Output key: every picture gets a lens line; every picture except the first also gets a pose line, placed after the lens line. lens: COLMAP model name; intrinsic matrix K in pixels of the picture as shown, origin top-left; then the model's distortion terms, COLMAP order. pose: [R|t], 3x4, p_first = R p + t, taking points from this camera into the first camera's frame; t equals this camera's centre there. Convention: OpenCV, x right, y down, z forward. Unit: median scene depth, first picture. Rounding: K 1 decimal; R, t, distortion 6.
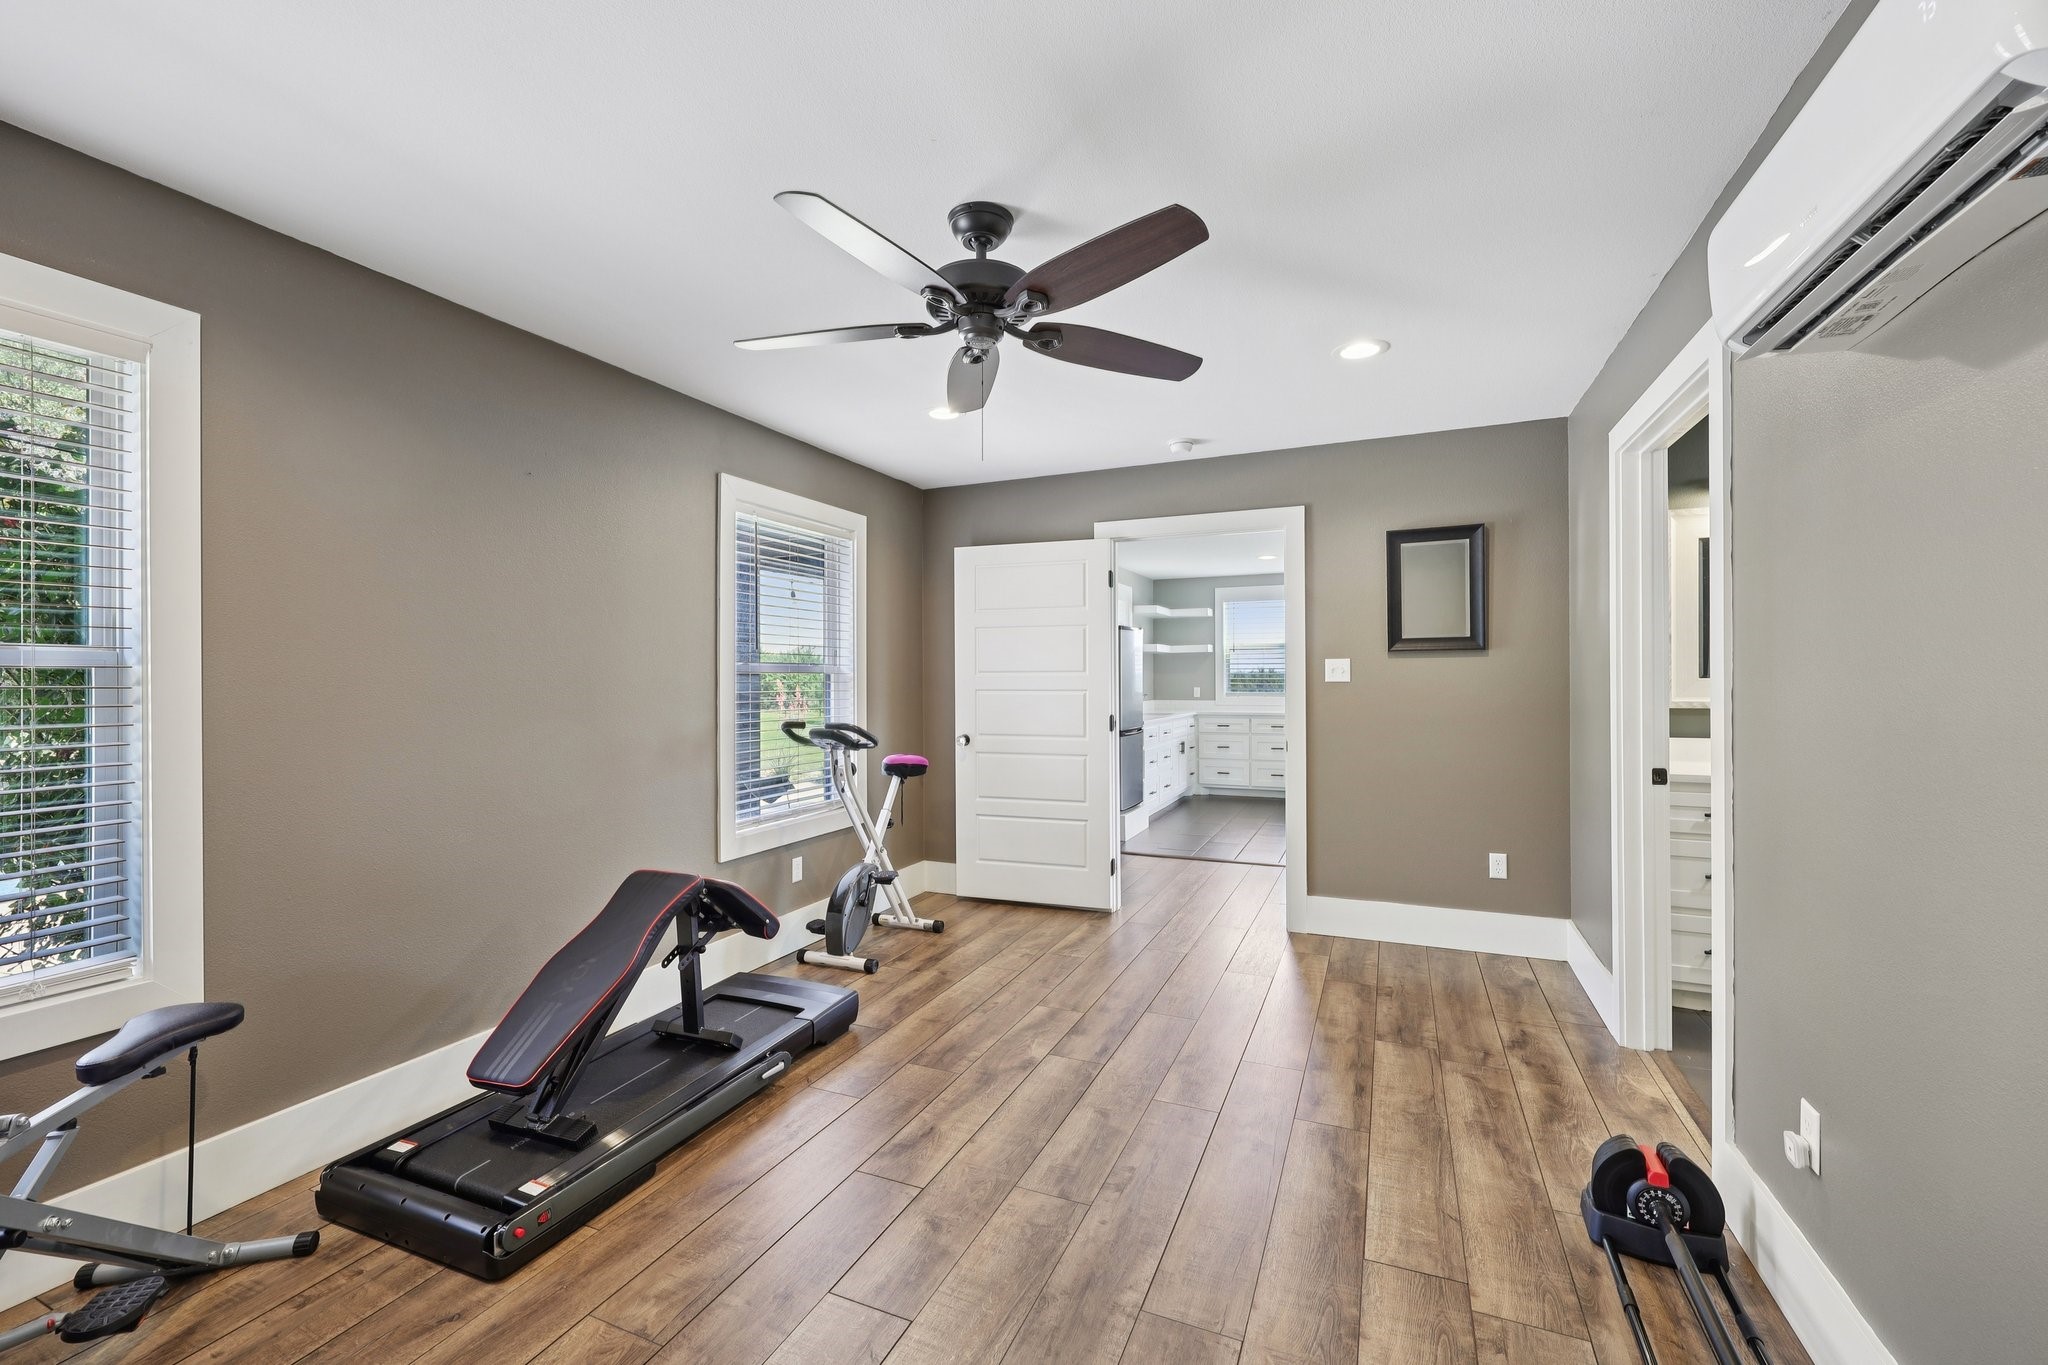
lens RADIAL K [[836.0, 0, 1024.0], [0, 836.0, 682.5], [0, 0, 1]] dist [-0.002015, -0.000171]
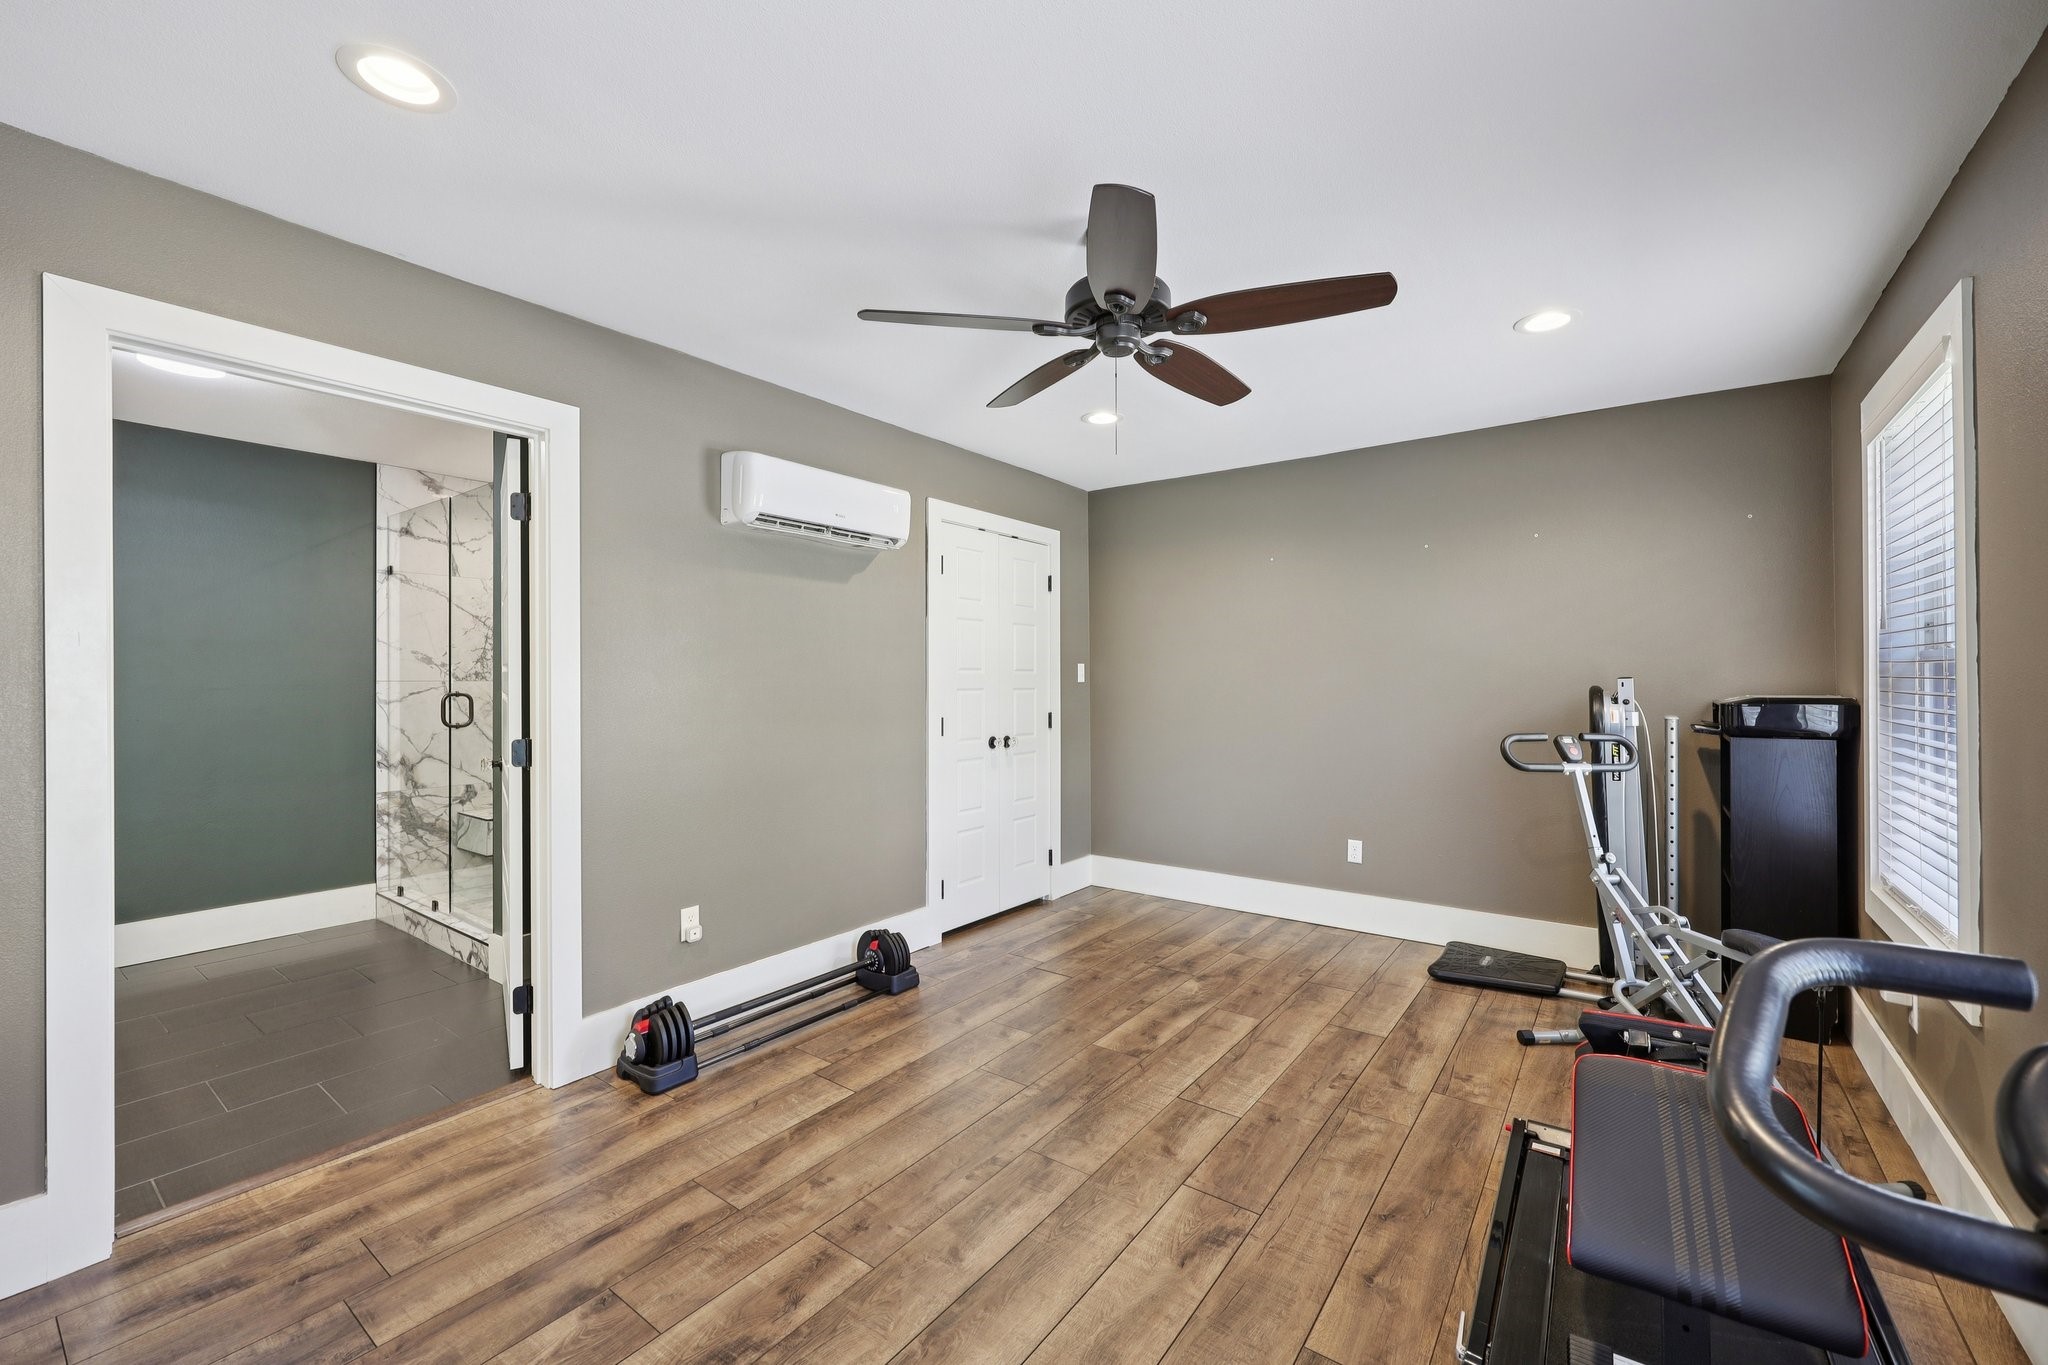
lens RADIAL K [[836.0, 0, 1024.0], [0, 836.0, 682.5], [0, 0, 1]] dist [-0.002015, -0.000171]
pose [[-0.975831, 0.007562, 0.218396, -0.147248], [0.009483, 0.999925, 0.007748, -0.006709], [-0.218321, 0.009632, -0.975829, 1.869109]]
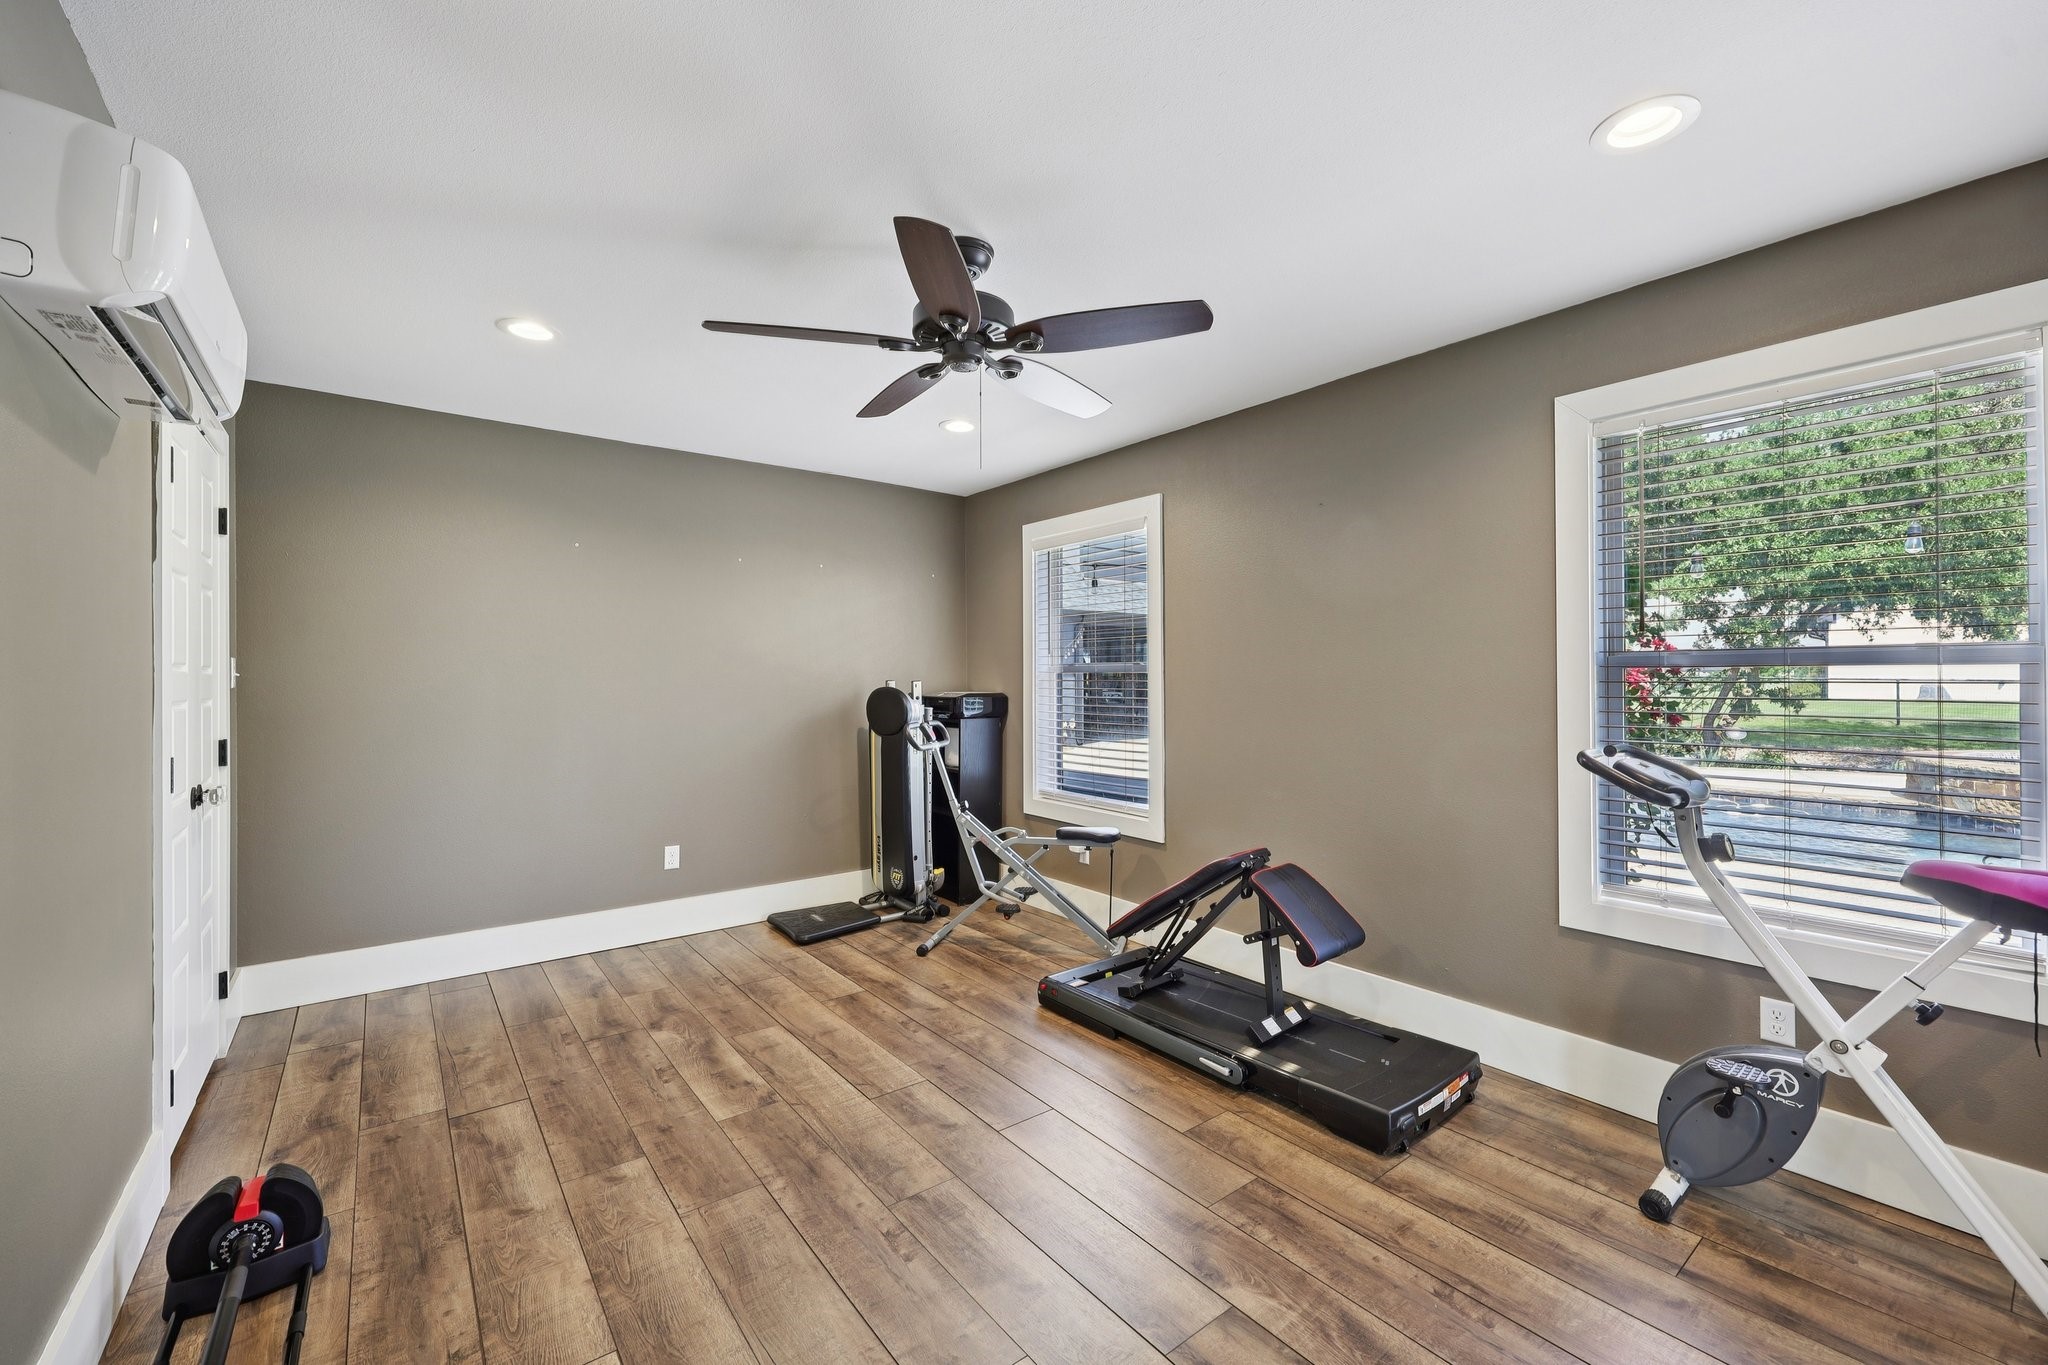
lens RADIAL K [[831.7, 0, 1041.5], [0, 831.7, 674.5], [0, 0, 1]] dist [-0.000474, -0.000200]
pose [[-0.464372, 0.004587, -0.885628, 0.786937], [0.001523, 0.999989, 0.004381, -0.017993], [0.885639, 0.000685, -0.464374, 1.460942]]
